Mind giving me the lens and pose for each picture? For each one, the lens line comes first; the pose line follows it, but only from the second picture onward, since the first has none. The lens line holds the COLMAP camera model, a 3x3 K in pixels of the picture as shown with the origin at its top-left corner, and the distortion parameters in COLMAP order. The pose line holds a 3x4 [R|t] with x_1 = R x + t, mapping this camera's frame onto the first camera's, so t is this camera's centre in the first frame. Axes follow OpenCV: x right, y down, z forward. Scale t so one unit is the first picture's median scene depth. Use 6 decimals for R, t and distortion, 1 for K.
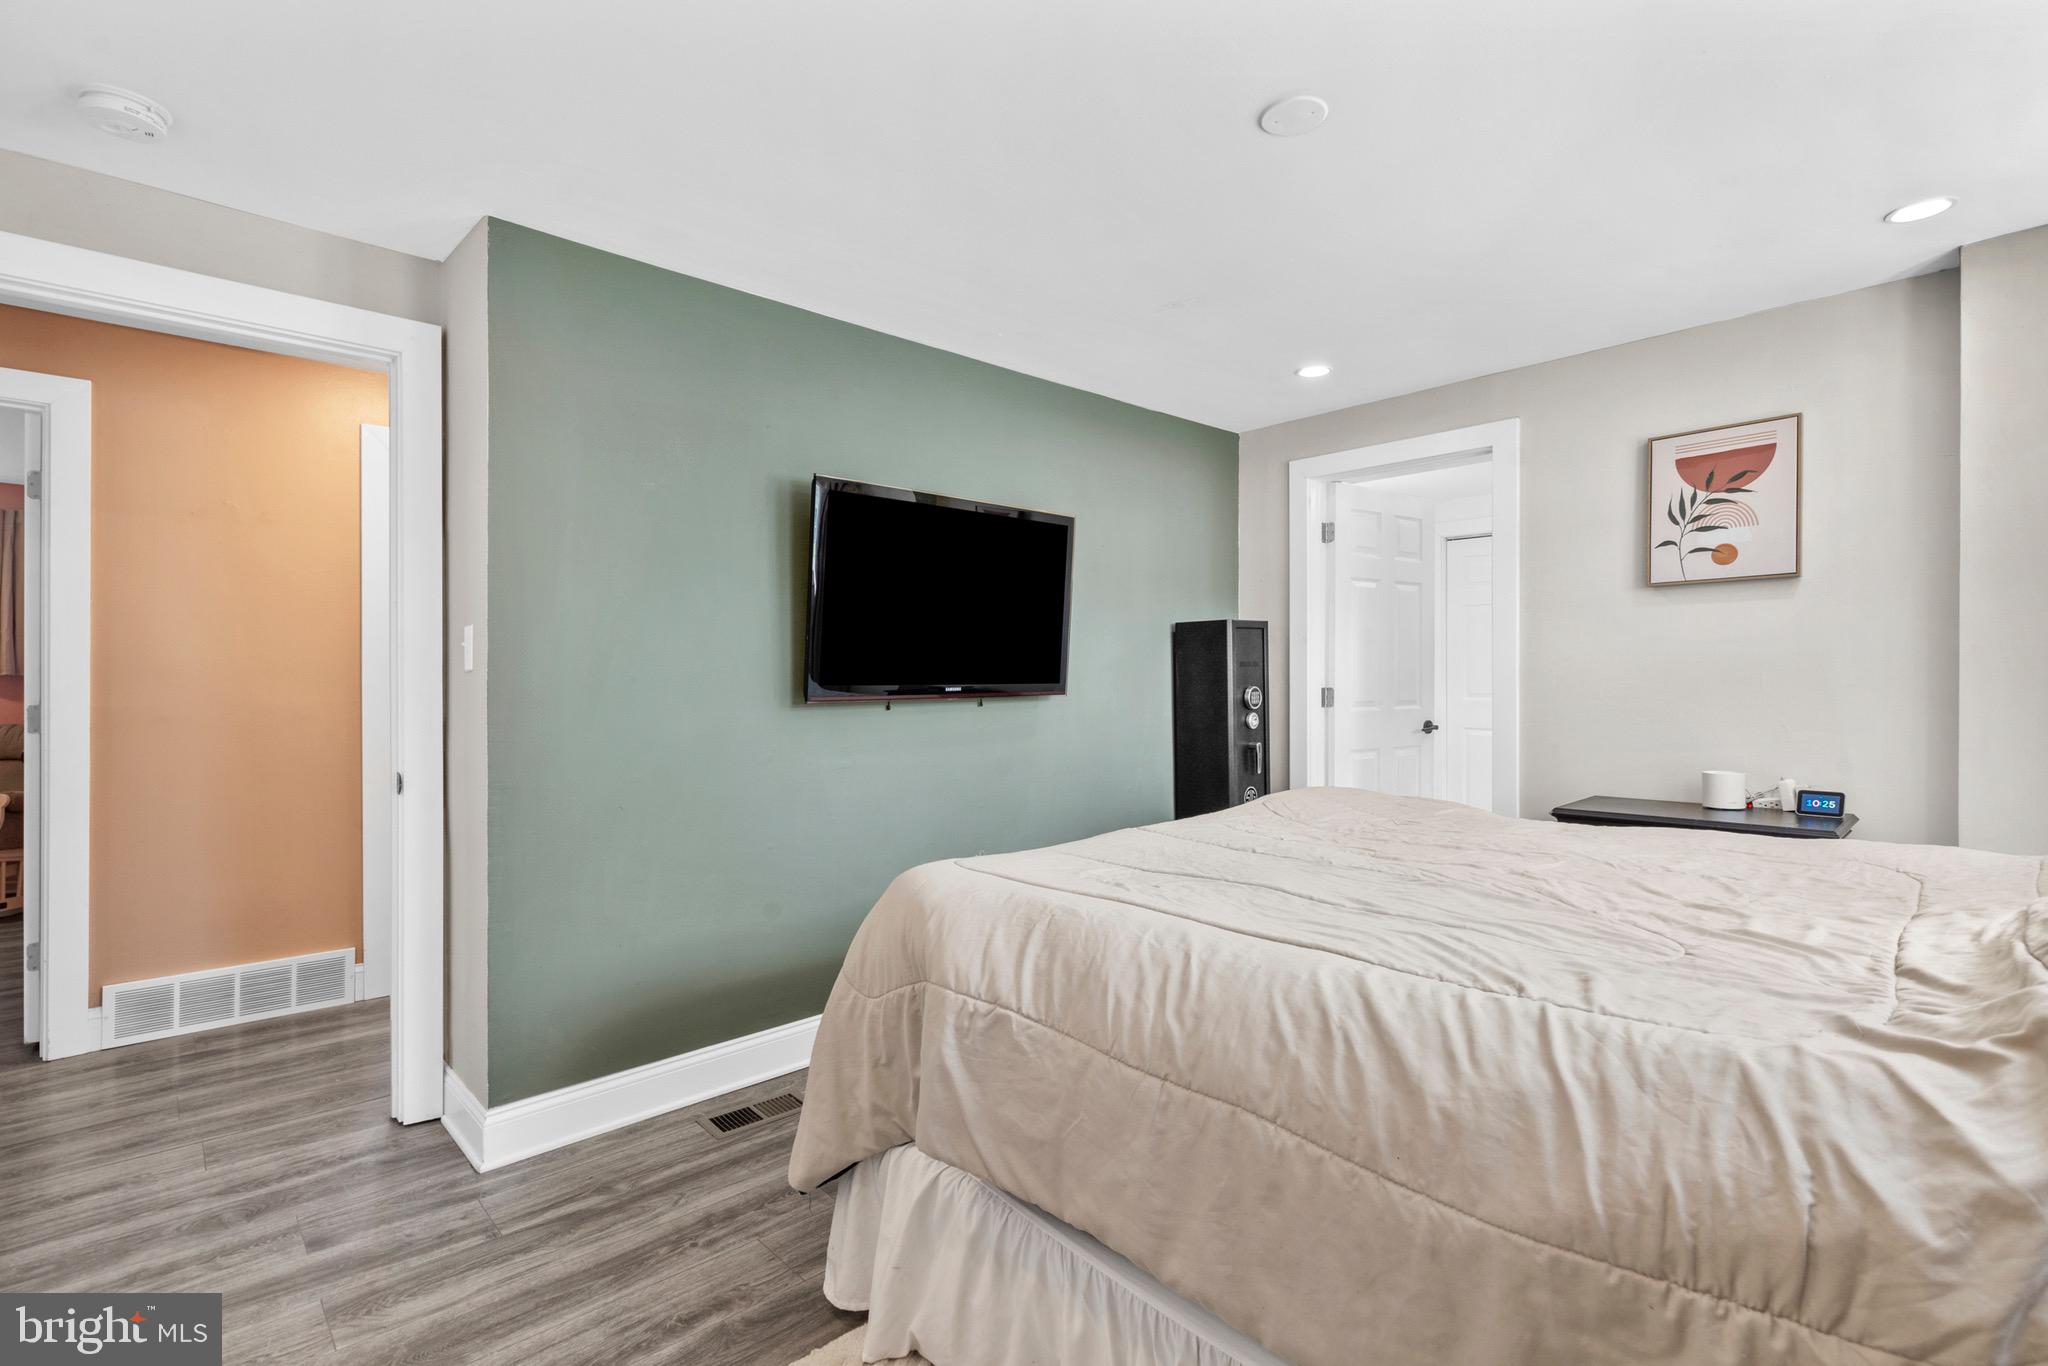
lens RADIAL K [[945.5, 0, 1032.0], [0, 945.5, 682.3], [0, 0, 1]] dist [-0.004558, 0.002526]
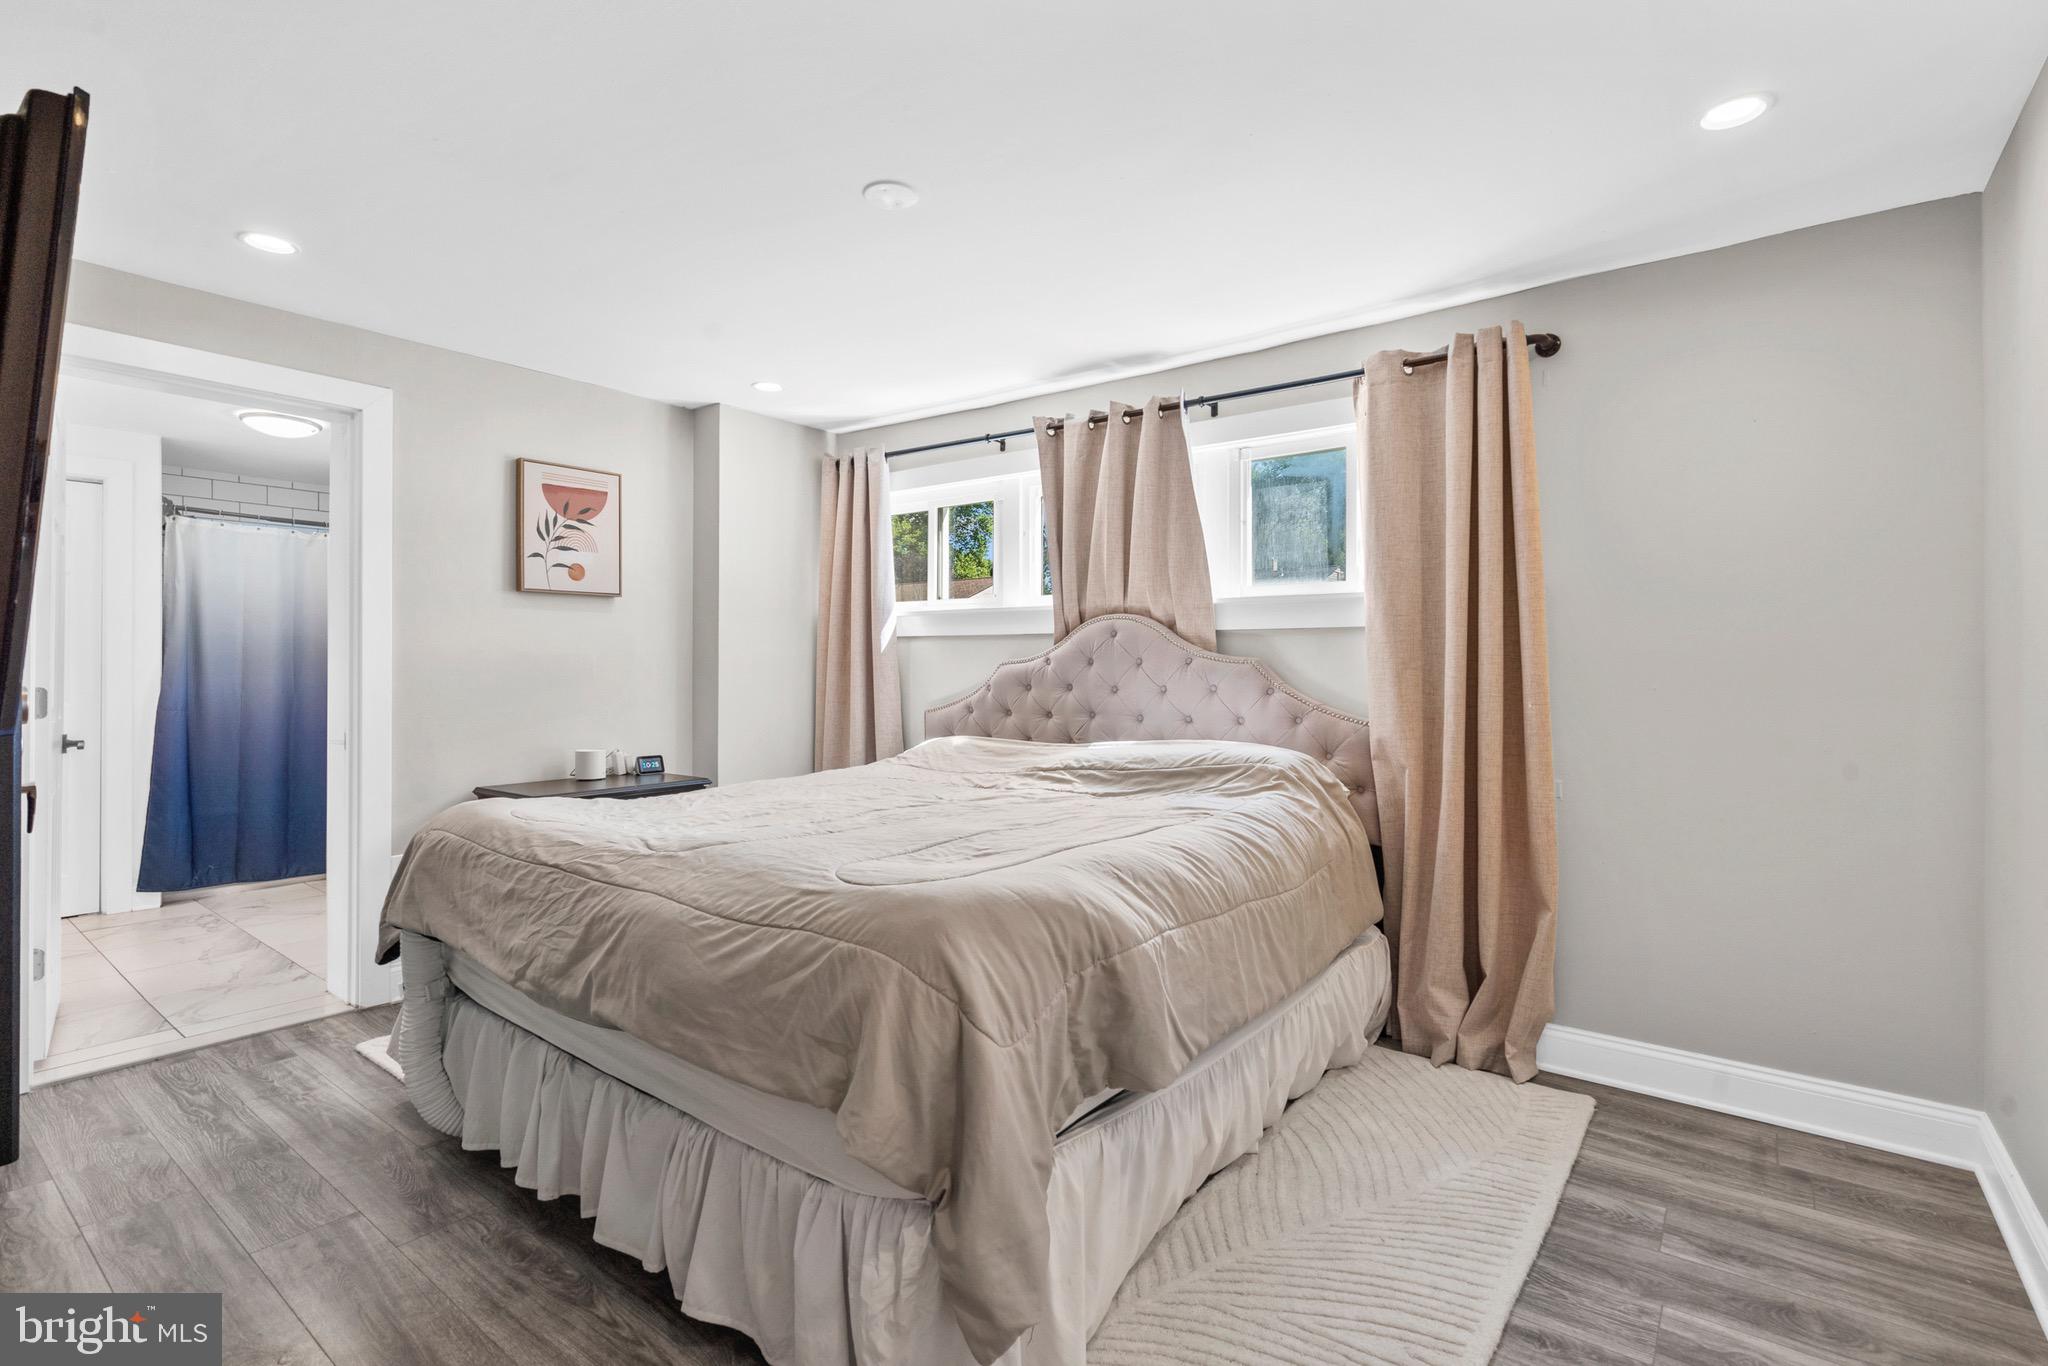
lens RADIAL K [[945.5, 0, 1031.4], [0, 945.5, 671.2], [0, 0, 1]] dist [-0.004558, 0.002526]
pose [[-0.169740, 0.004044, 0.985481, -0.560832], [0.006519, 0.999974, -0.002980, -0.000448], [-0.985467, 0.005919, -0.169762, 0.623793]]
